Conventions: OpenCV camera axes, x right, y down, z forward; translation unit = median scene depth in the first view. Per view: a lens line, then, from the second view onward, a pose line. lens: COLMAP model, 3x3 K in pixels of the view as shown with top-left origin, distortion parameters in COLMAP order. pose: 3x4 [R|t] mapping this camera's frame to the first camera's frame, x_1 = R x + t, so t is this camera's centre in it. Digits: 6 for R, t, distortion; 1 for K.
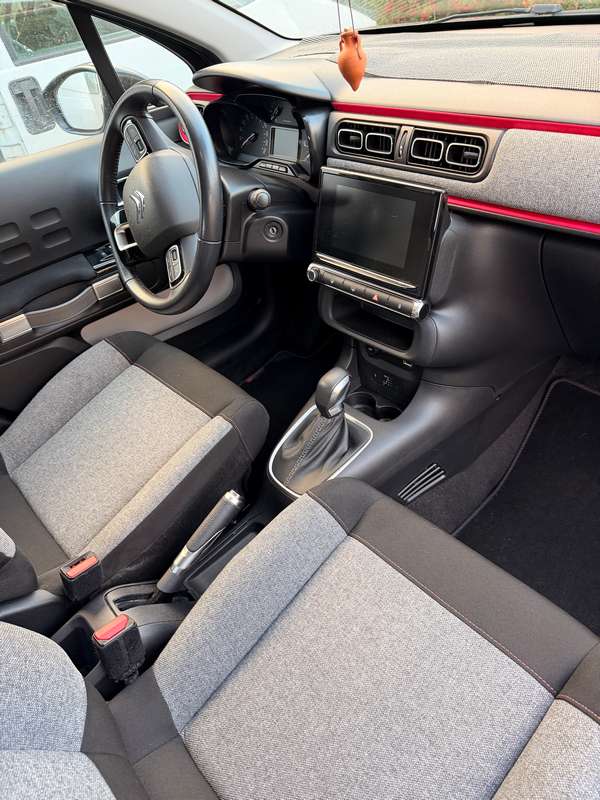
lens RADIAL K [[568.0, 0, 305.8], [0, 568.0, 397.0], [0, 0, 1]] dist [0.006422, -0.023021]
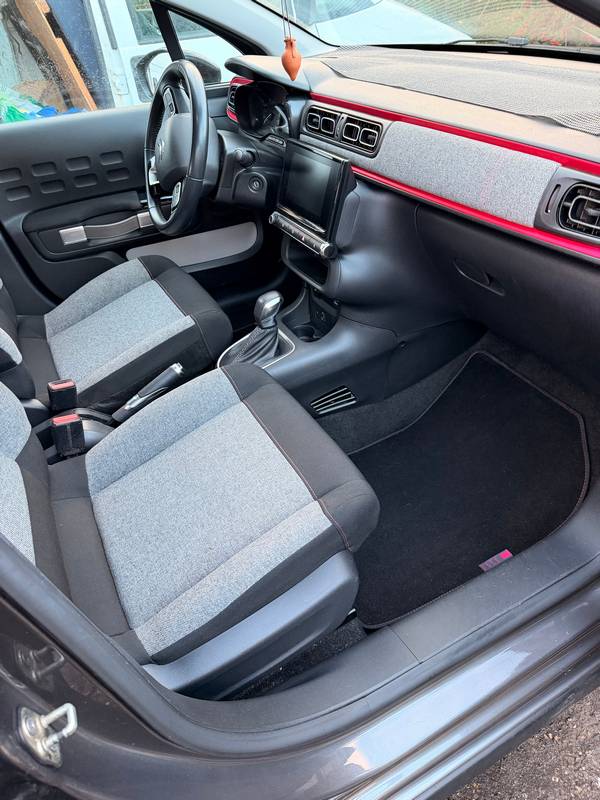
lens RADIAL K [[565.2, 0, 300.0], [0, 565.2, 400.0], [0, 0, 1]] dist [0.024256, -0.042411]
pose [[0.965678, 0.206293, -0.157827, 0.400471], [-0.207284, 0.978226, 0.010341, 0.183881], [0.156524, 0.022729, 0.987413, -0.311170]]
